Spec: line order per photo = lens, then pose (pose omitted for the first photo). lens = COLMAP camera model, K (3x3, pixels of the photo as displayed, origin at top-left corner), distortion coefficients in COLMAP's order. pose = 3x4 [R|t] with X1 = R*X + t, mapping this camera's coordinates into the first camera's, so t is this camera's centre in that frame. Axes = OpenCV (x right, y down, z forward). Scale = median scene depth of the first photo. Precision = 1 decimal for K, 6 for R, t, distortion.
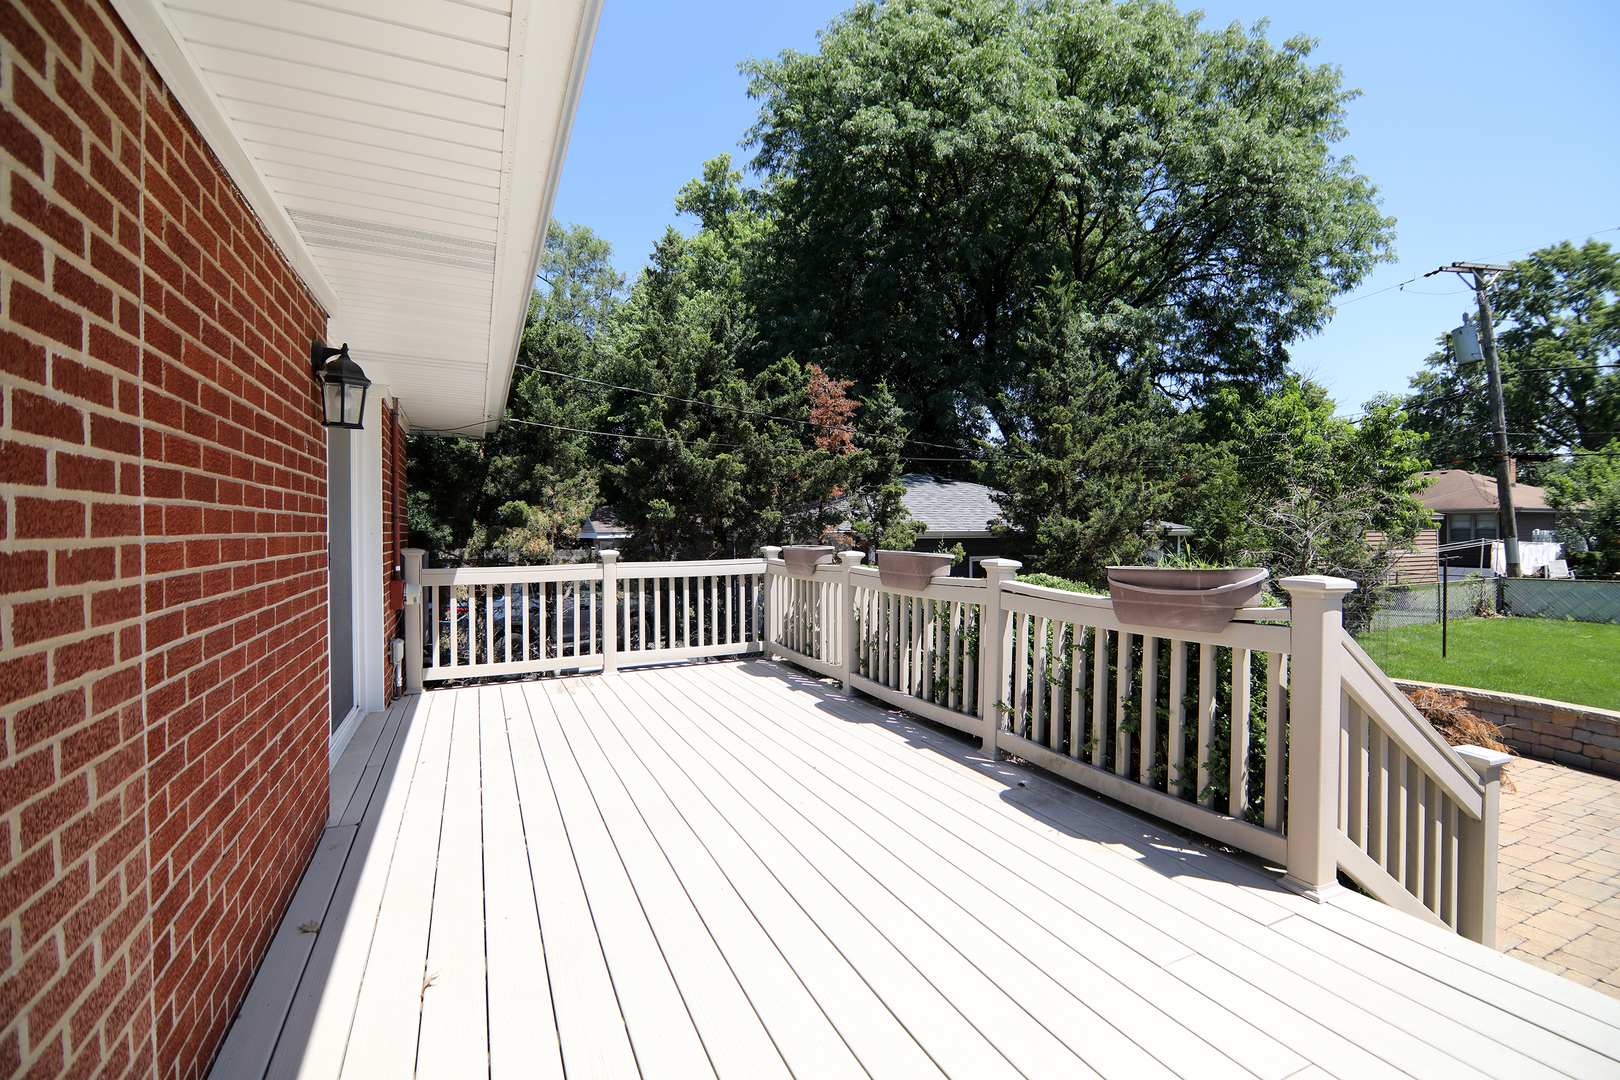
lens RADIAL K [[735.4, 0, 811.8], [0, 735.4, 531.1], [0, 0, 1]] dist [-0.003681, -0.008168]
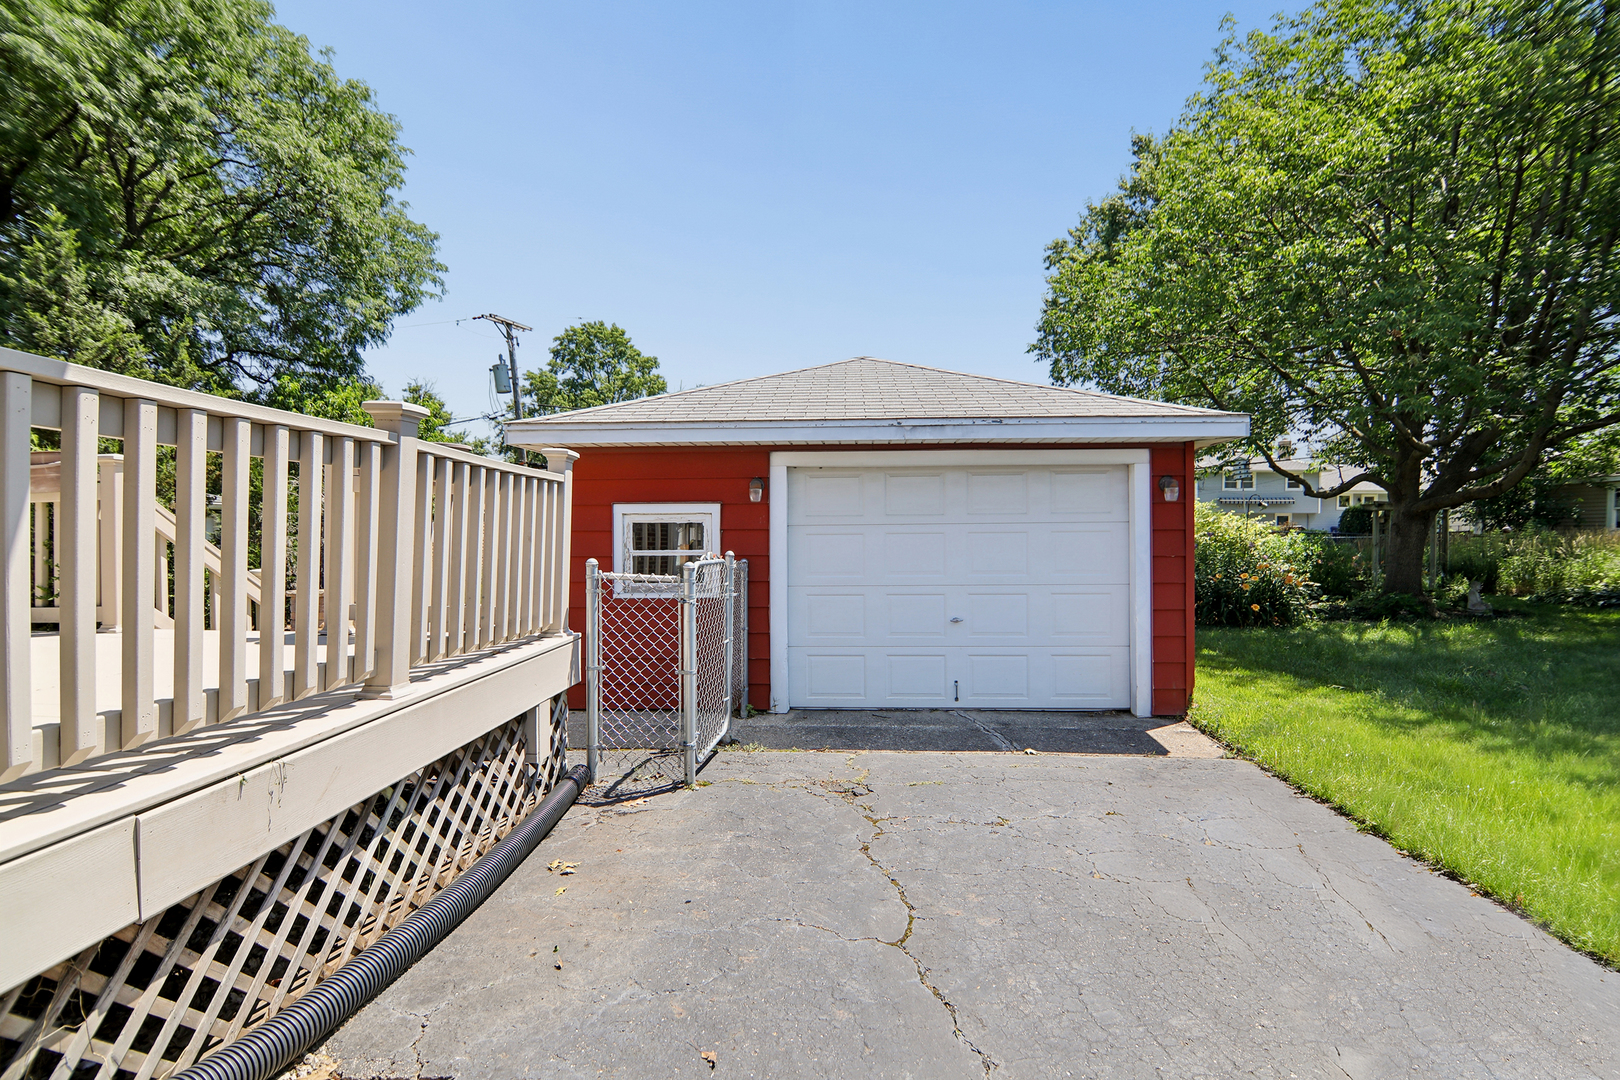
lens RADIAL K [[735.4, 0, 814.5], [0, 735.4, 554.5], [0, 0, 1]] dist [-0.003681, -0.008168]
pose [[0.486645, -0.021327, 0.873339, -0.004359], [-0.002593, 0.999662, 0.025856, 0.034999], [-0.873596, -0.014847, 0.486425, -0.185165]]
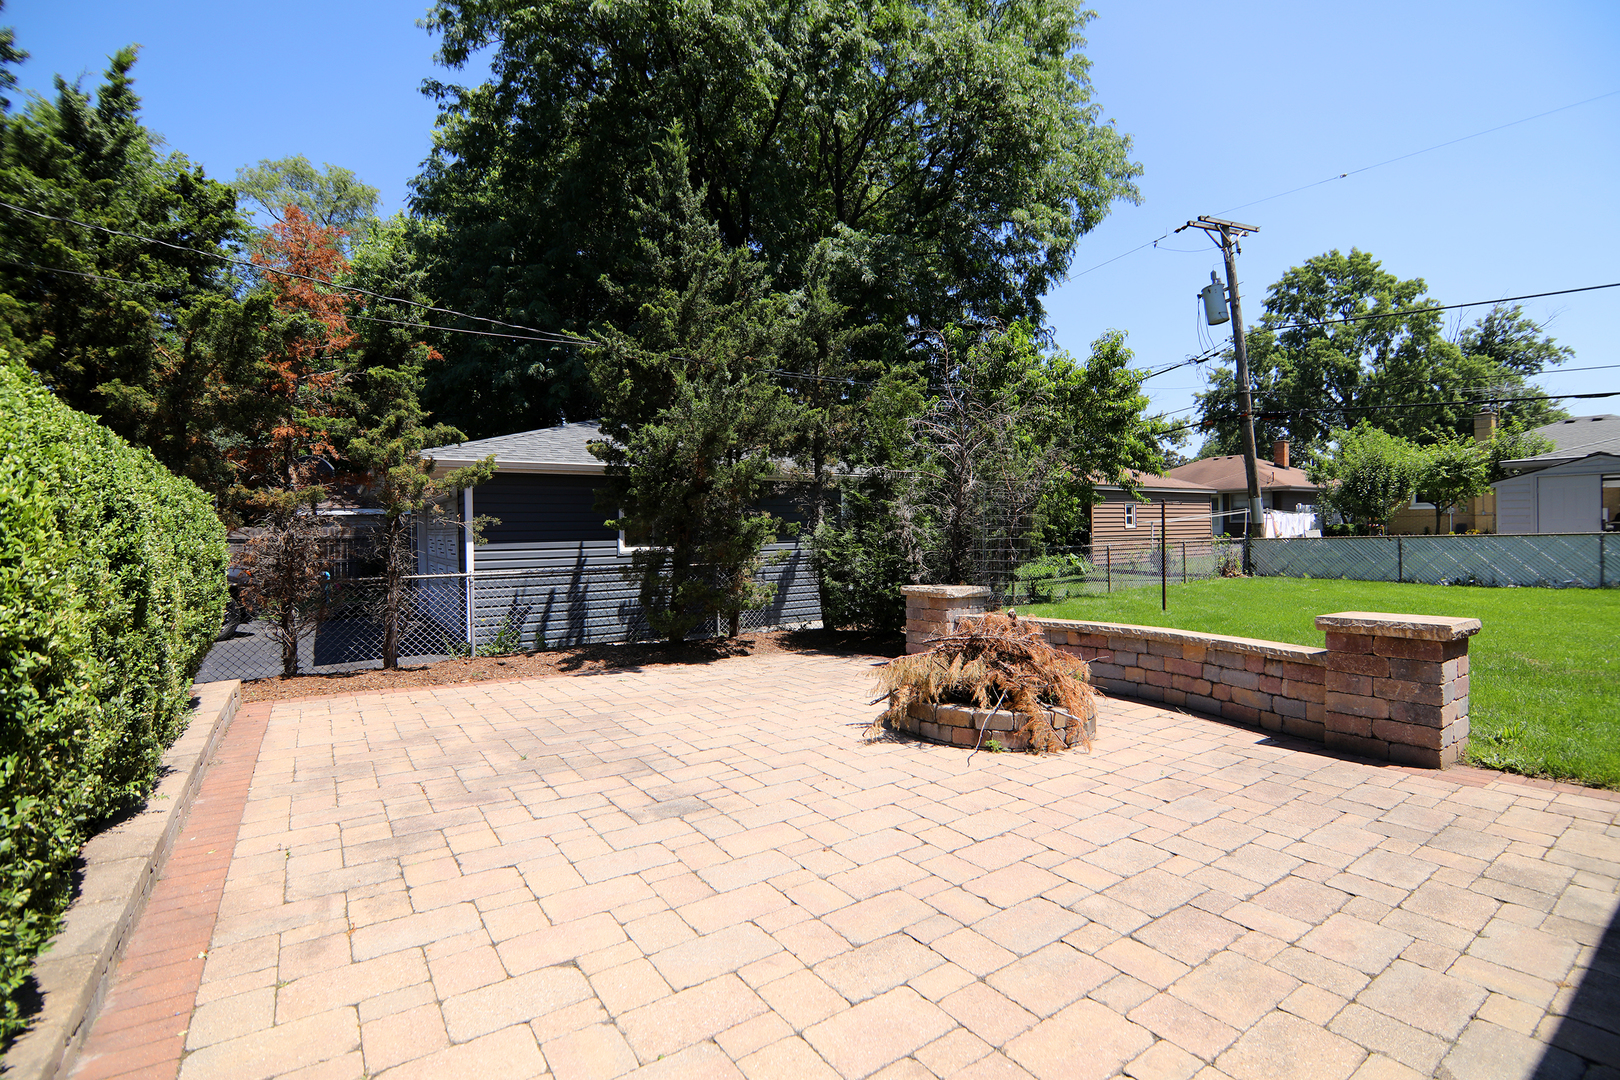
lens RADIAL K [[735.4, 0, 802.1], [0, 735.4, 531.4], [0, 0, 1]] dist [-0.003681, -0.008168]
pose [[0.986580, -0.011195, 0.162897, 0.208072], [0.010851, 0.999937, 0.002998, 0.051255], [-0.162920, -0.001190, 0.986639, 0.124322]]
